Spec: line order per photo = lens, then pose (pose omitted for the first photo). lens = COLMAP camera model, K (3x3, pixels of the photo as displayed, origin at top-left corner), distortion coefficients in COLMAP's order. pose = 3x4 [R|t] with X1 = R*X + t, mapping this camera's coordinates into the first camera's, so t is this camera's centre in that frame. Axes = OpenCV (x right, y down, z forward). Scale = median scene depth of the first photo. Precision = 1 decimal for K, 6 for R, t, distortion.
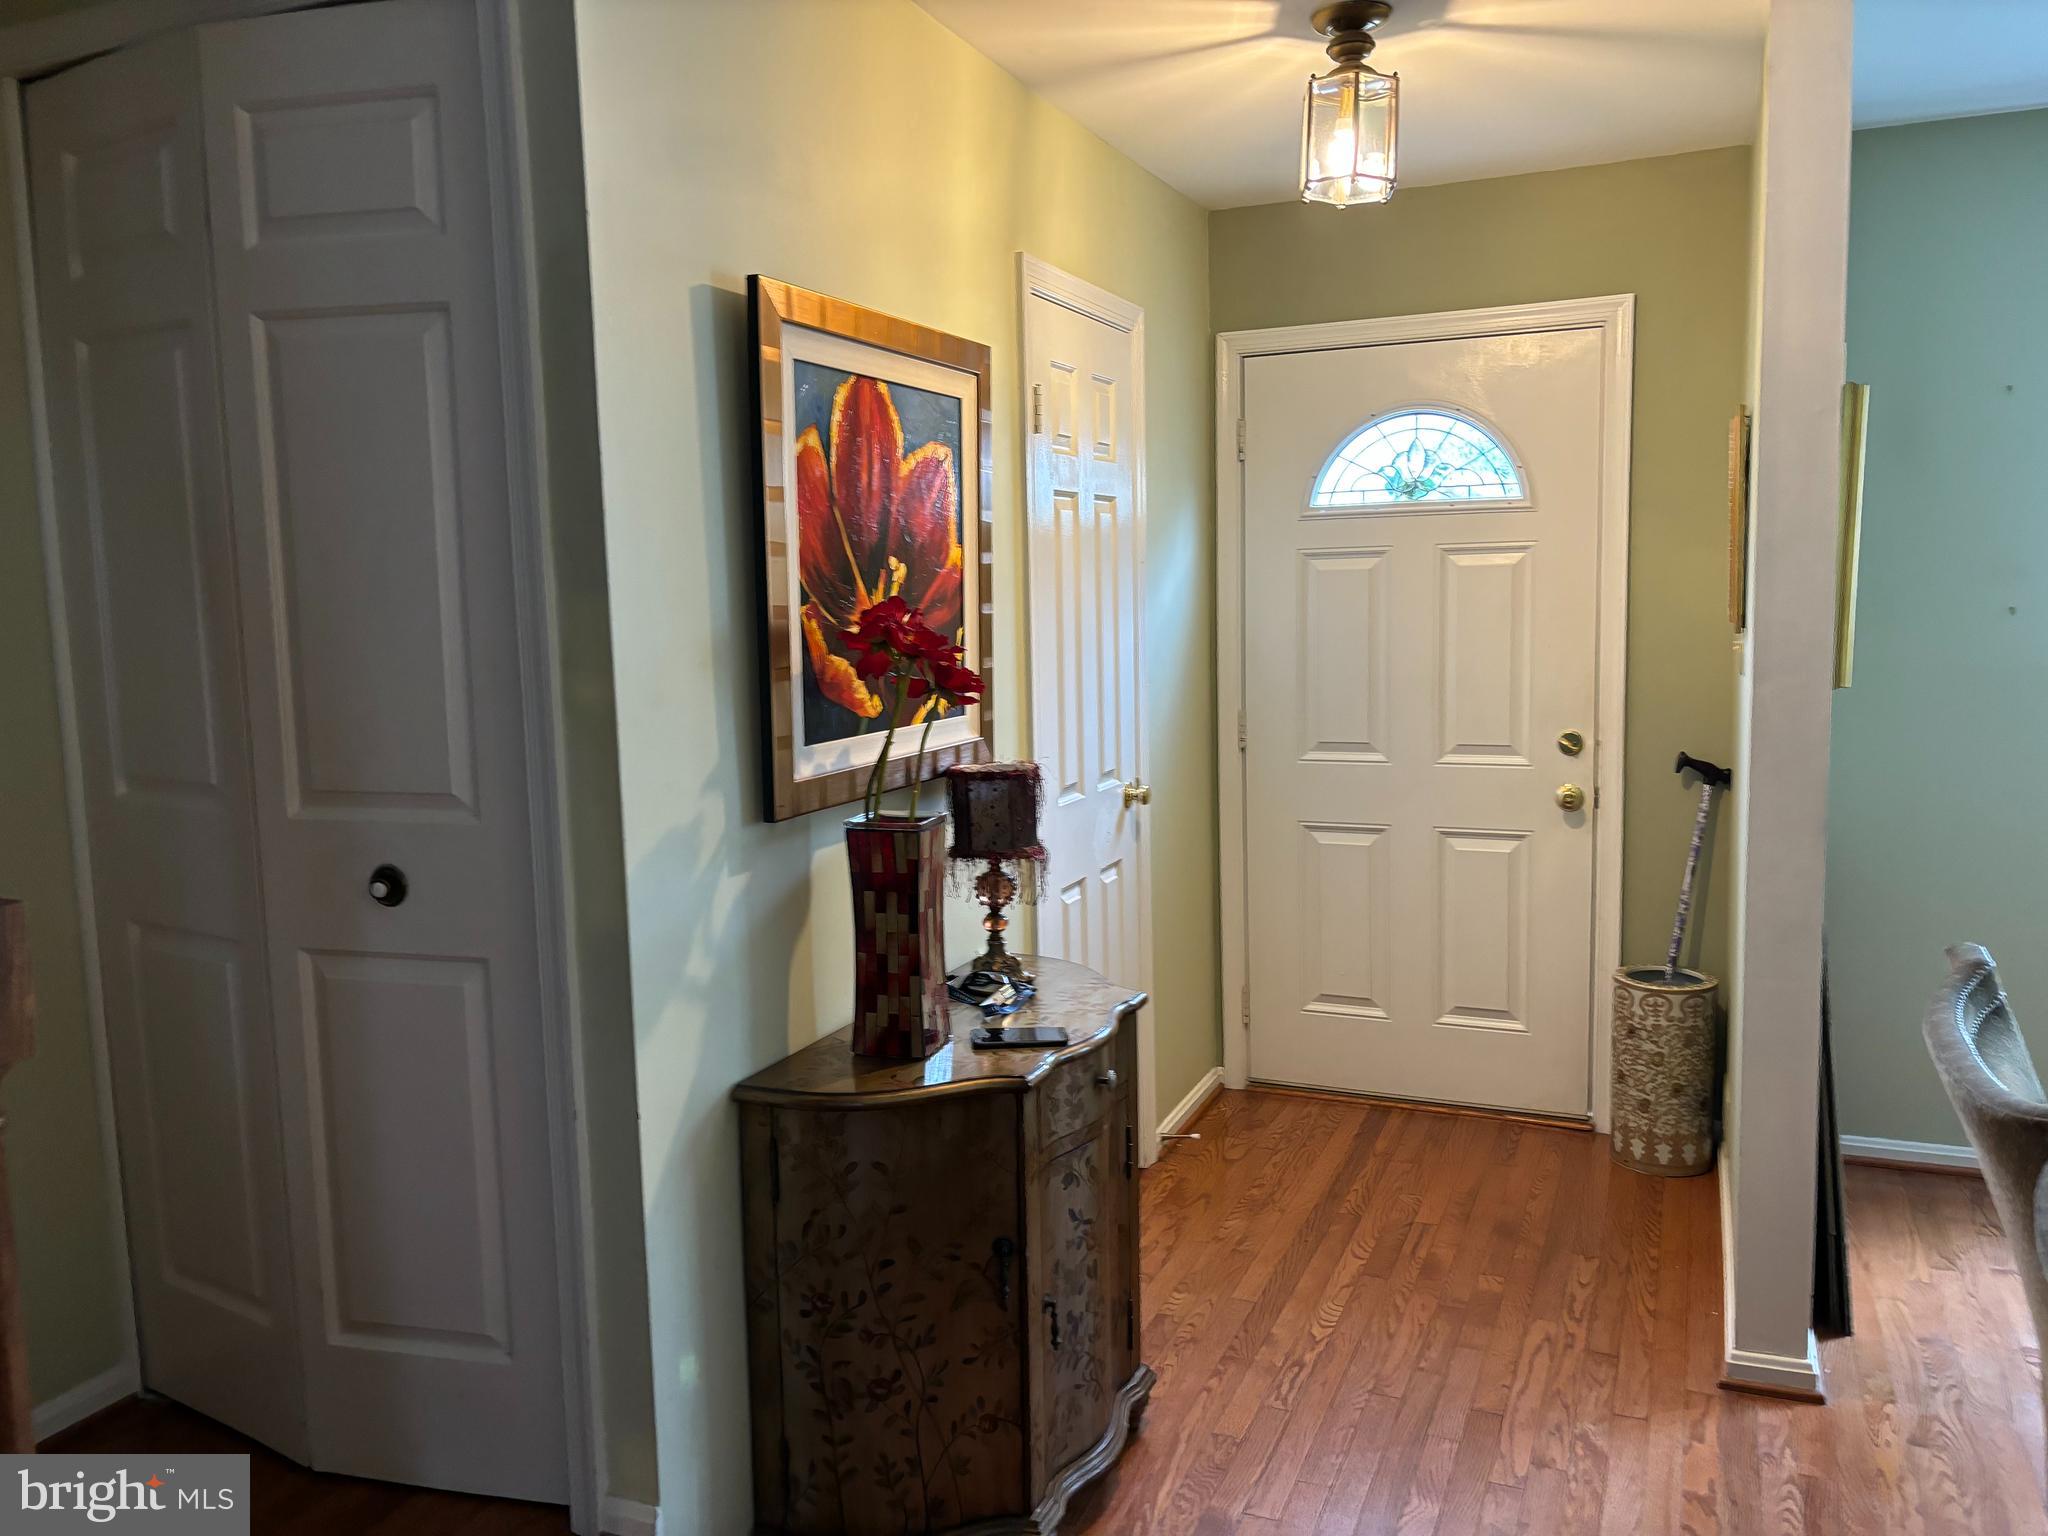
lens RADIAL K [[1546.0, 0, 1032.0], [0, 1546.0, 763.8], [0, 0, 1]] dist [0.038434, -0.035395]
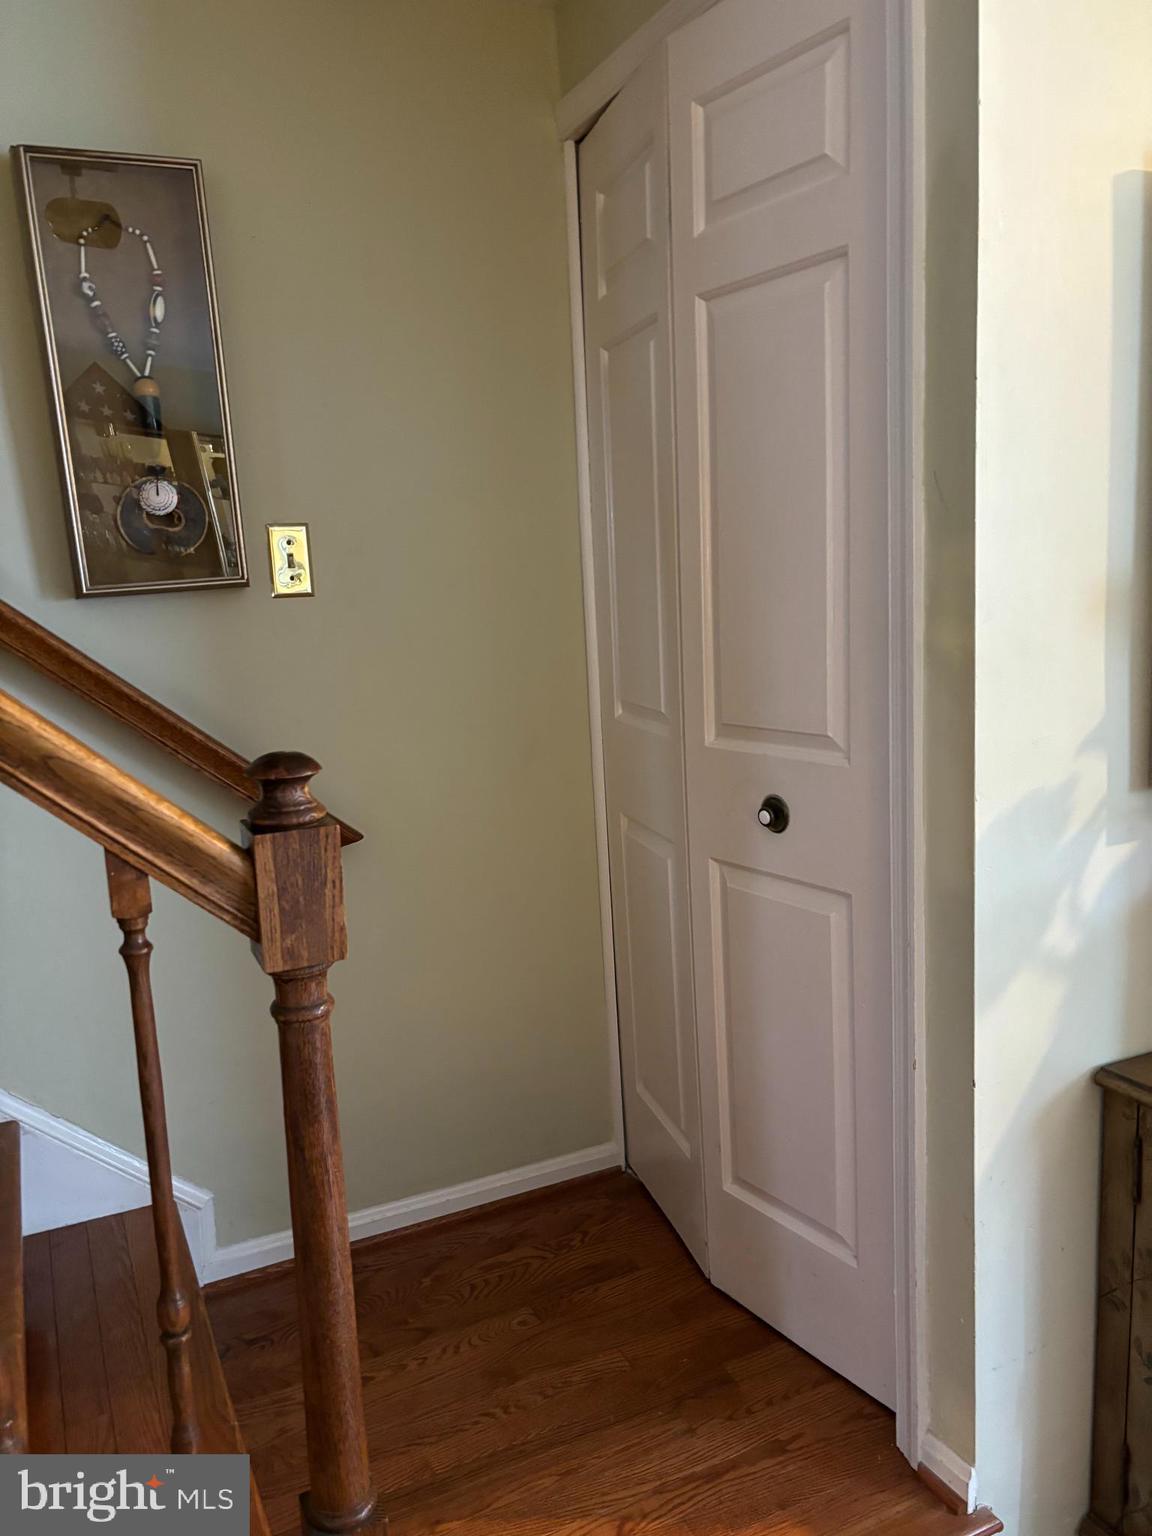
lens RADIAL K [[1159.5, 0, 573.1], [0, 1159.5, 775.0], [0, 0, 1]] dist [0.038434, -0.035395]
pose [[0.751399, 0.093588, -0.653178, 0.012395], [-0.044930, 0.994850, 0.090857, -0.016133], [0.658317, -0.038923, 0.751734, 0.268219]]
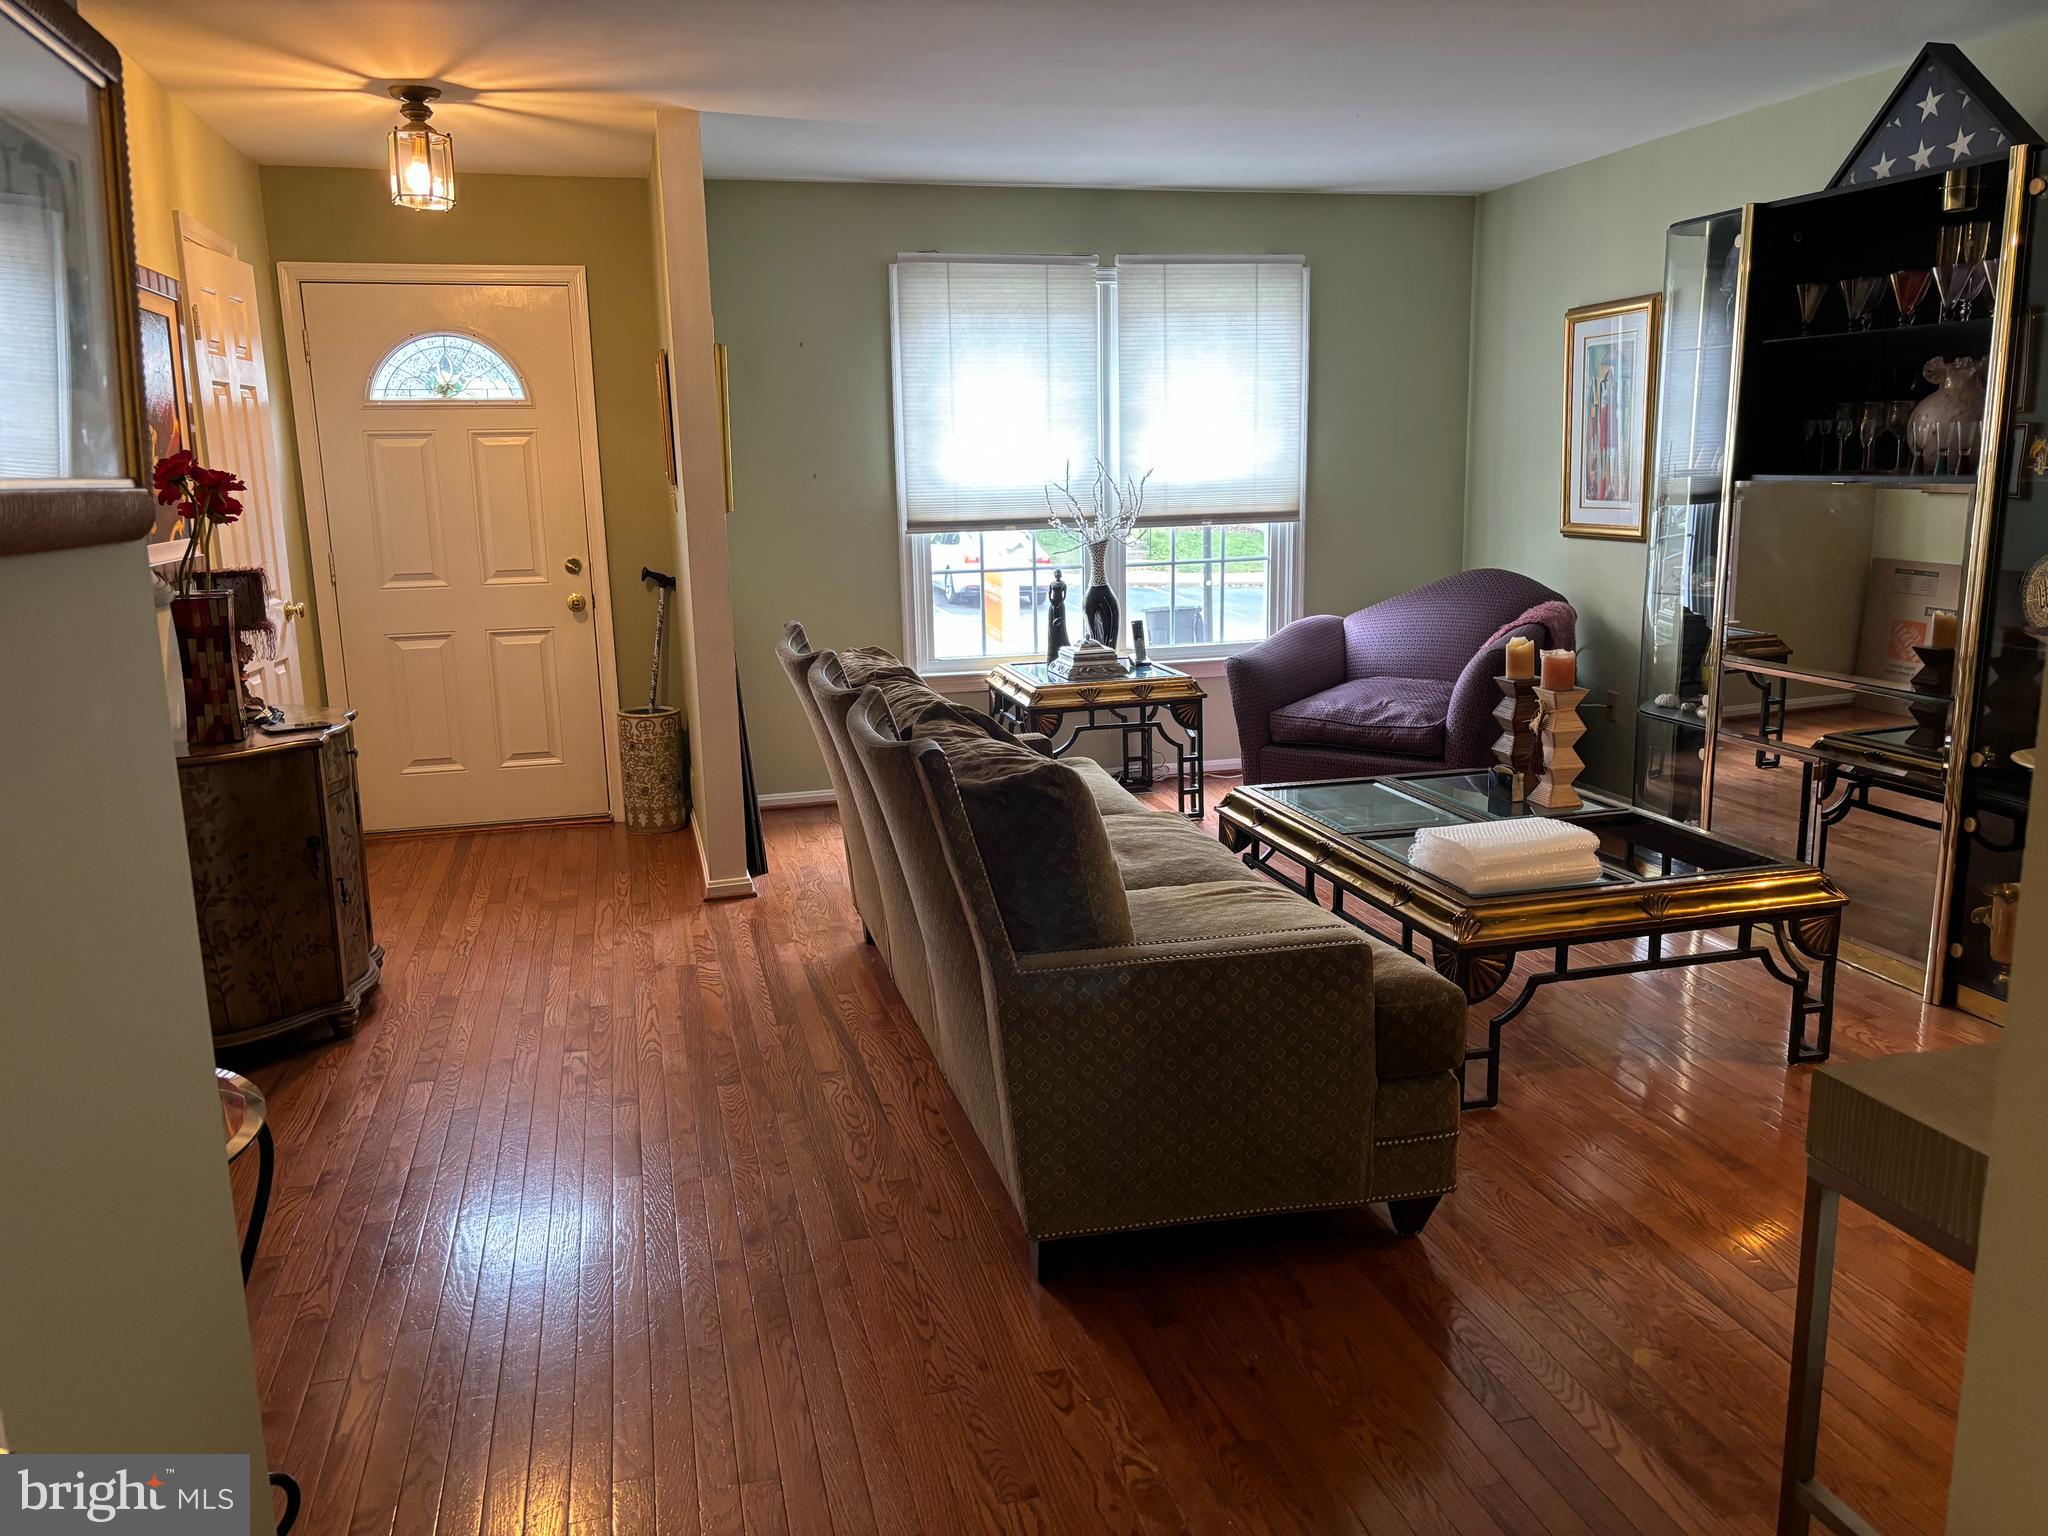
lens RADIAL K [[1546.0, 0, 1032.0], [0, 1546.0, 763.8], [0, 0, 1]] dist [0.038434, -0.035395]
pose [[0.785566, -0.113752, 0.608232, -0.418723], [0.074052, 0.993176, 0.090103, 0.129956], [-0.614330, -0.025741, 0.788629, -0.805025]]
